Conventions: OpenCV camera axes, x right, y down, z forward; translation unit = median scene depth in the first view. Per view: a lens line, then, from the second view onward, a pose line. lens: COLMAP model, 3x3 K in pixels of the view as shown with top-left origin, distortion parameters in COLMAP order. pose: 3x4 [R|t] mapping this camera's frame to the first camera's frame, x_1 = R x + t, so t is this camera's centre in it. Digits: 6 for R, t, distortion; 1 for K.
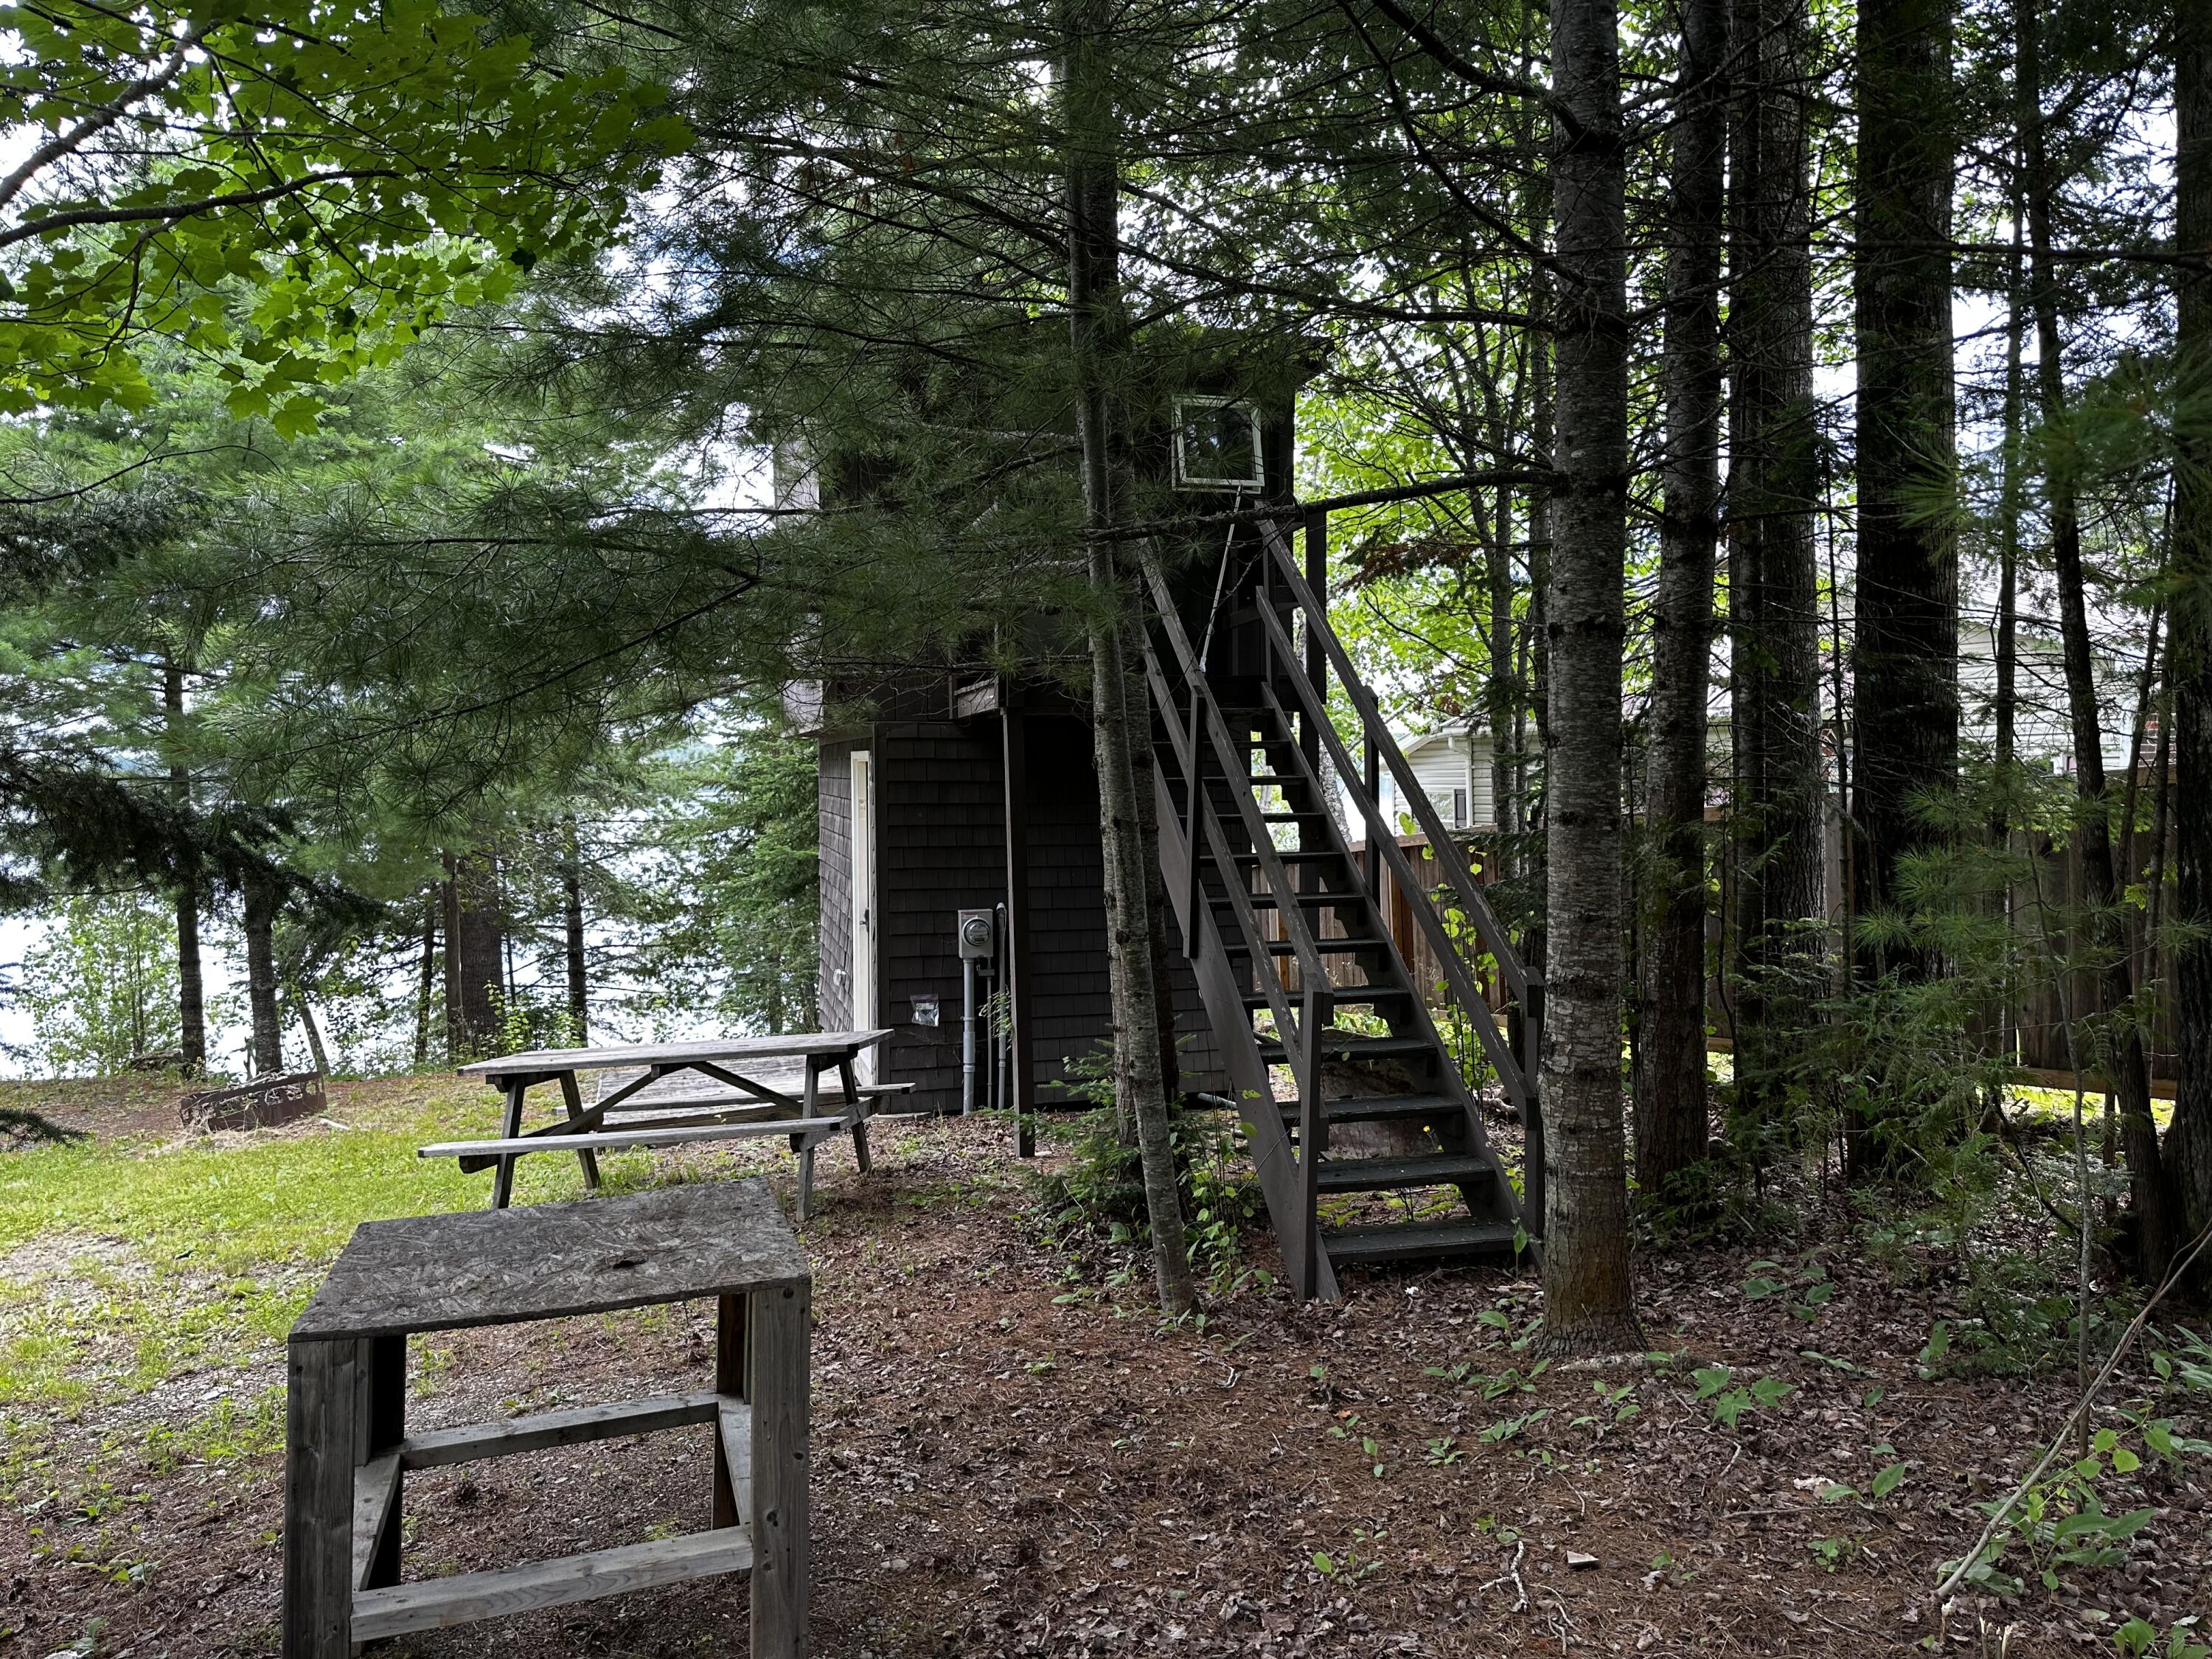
lens RADIAL K [[1558.8, 0, 1094.1], [0, 1558.8, 822.9], [0, 0, 1]] dist [0.054753, -0.063611]
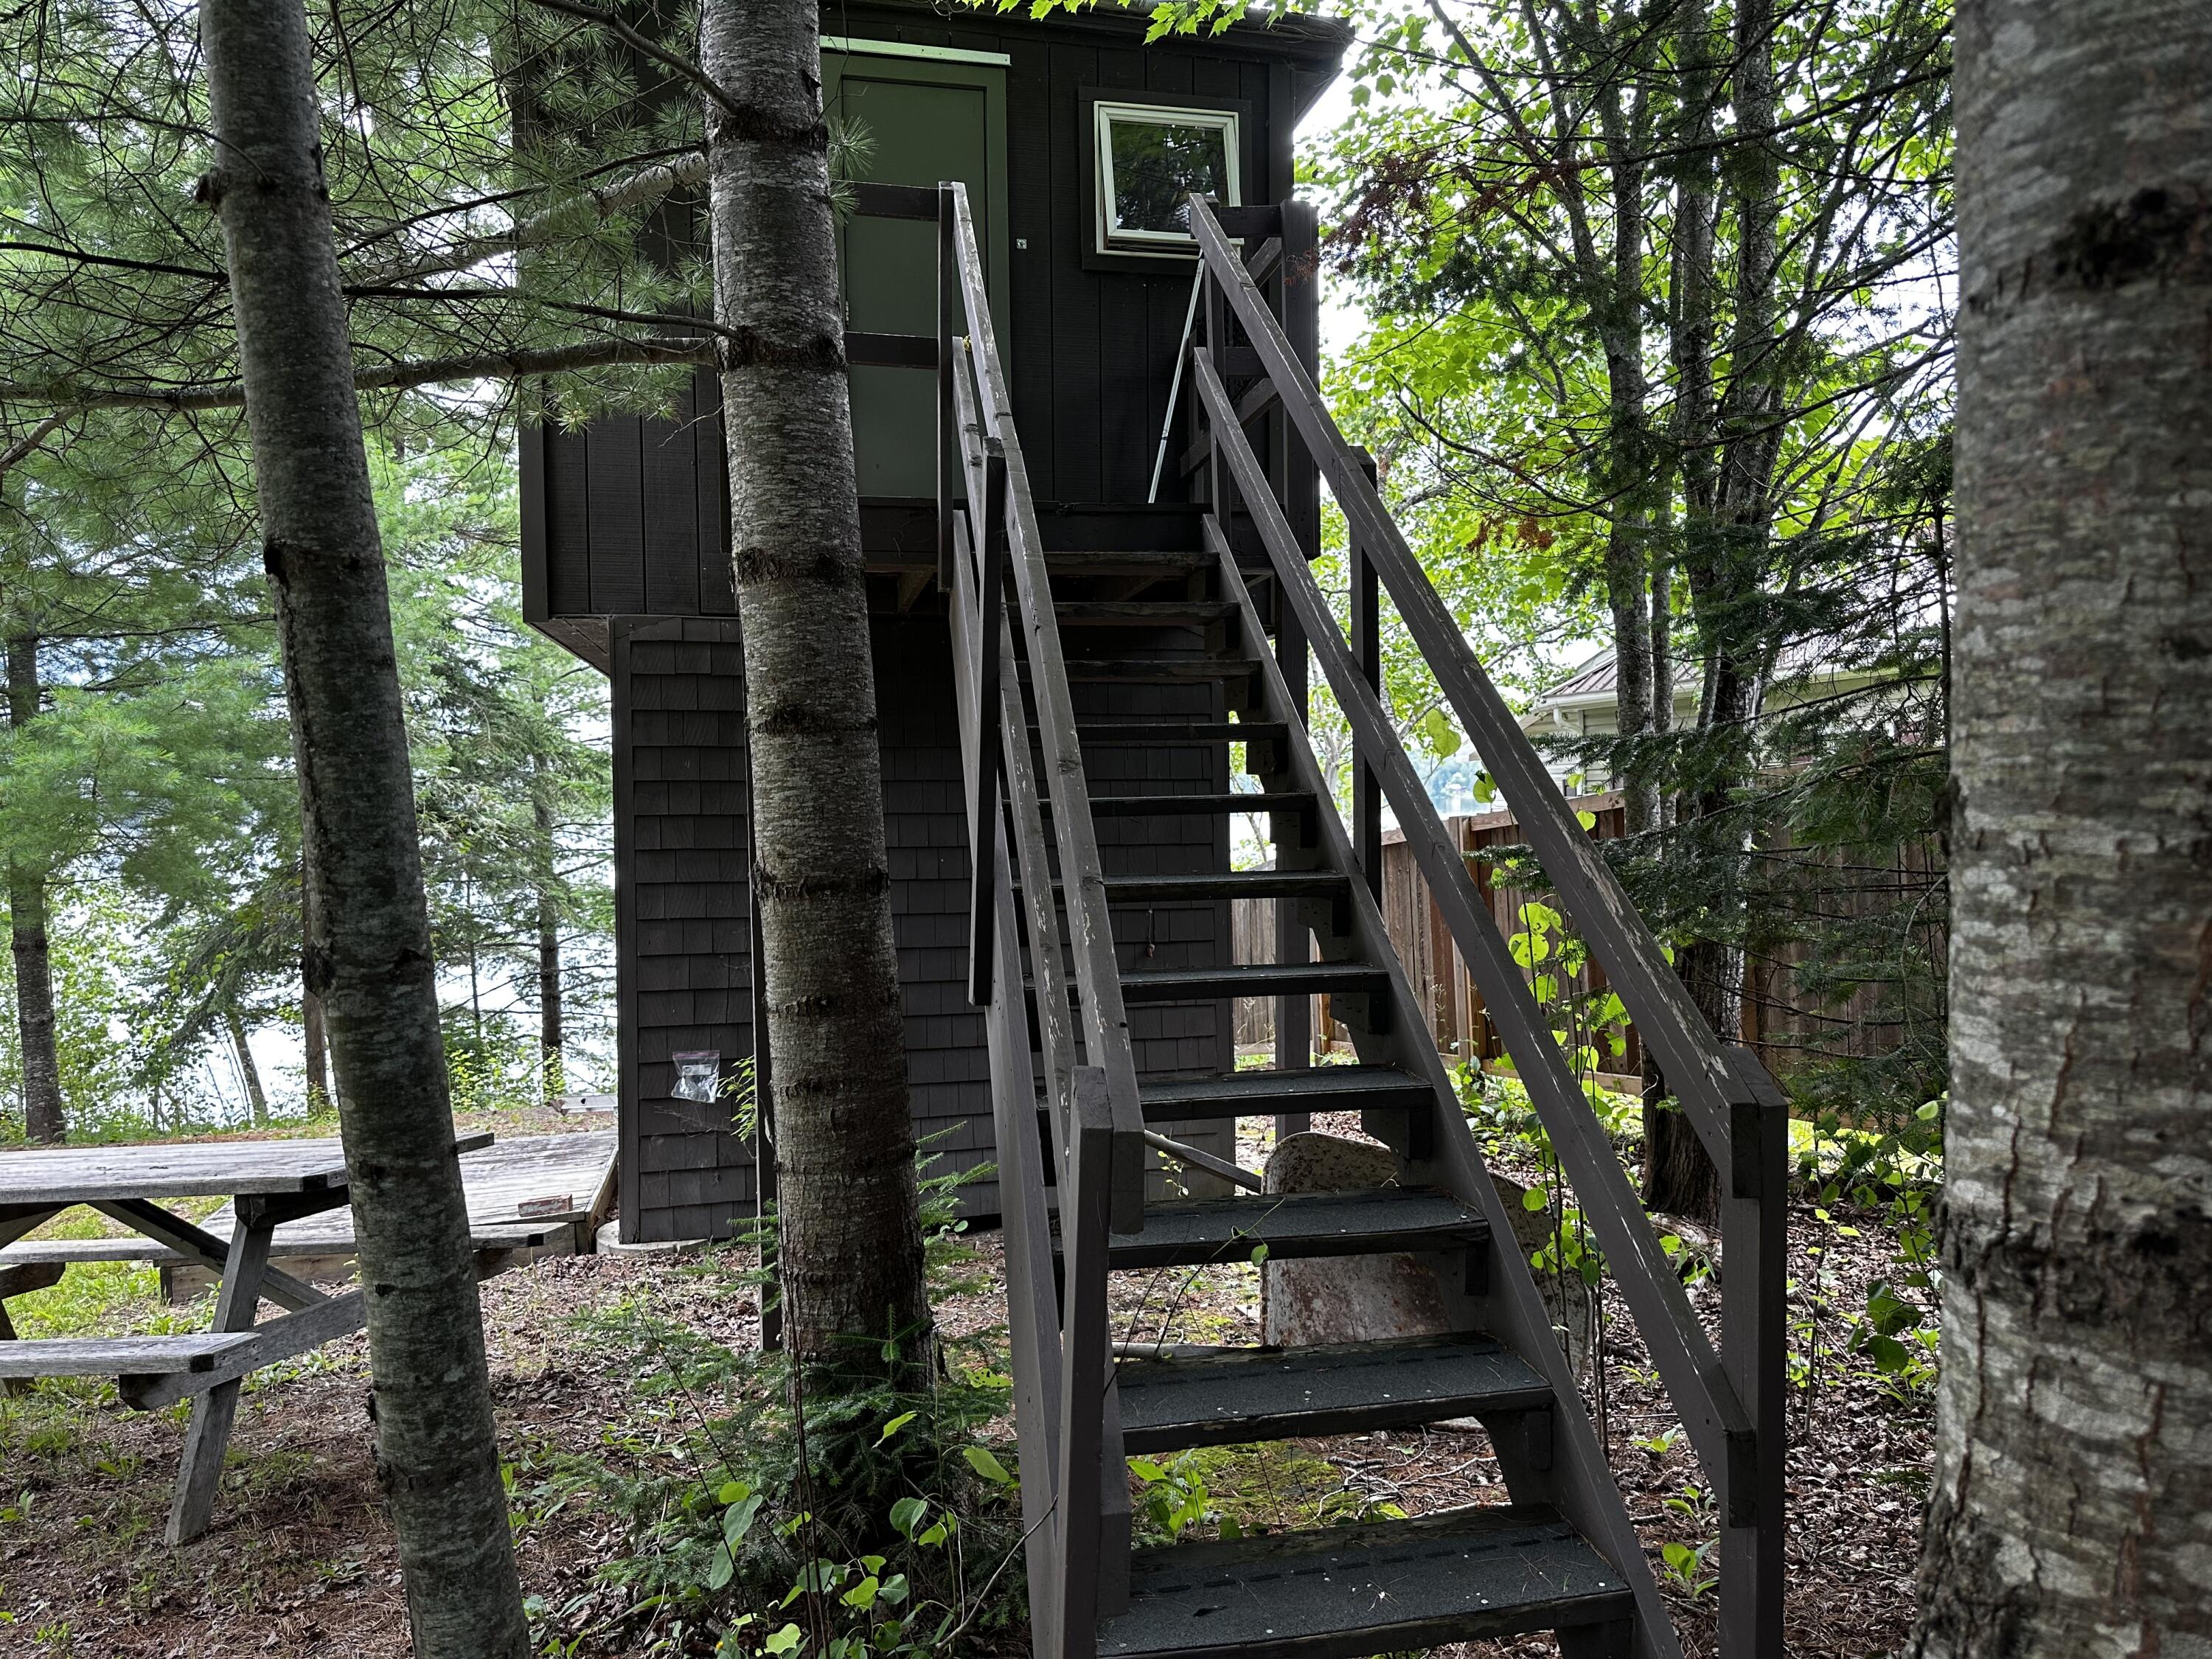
lens RADIAL K [[1558.8, 0, 1119.4], [0, 1558.8, 833.1], [0, 0, 1]] dist [0.054753, -0.063611]
pose [[0.998591, -0.004610, -0.052869, 0.124577], [0.004341, 0.999977, -0.005191, 0.034883], [0.052892, 0.004954, 0.998588, 0.501301]]
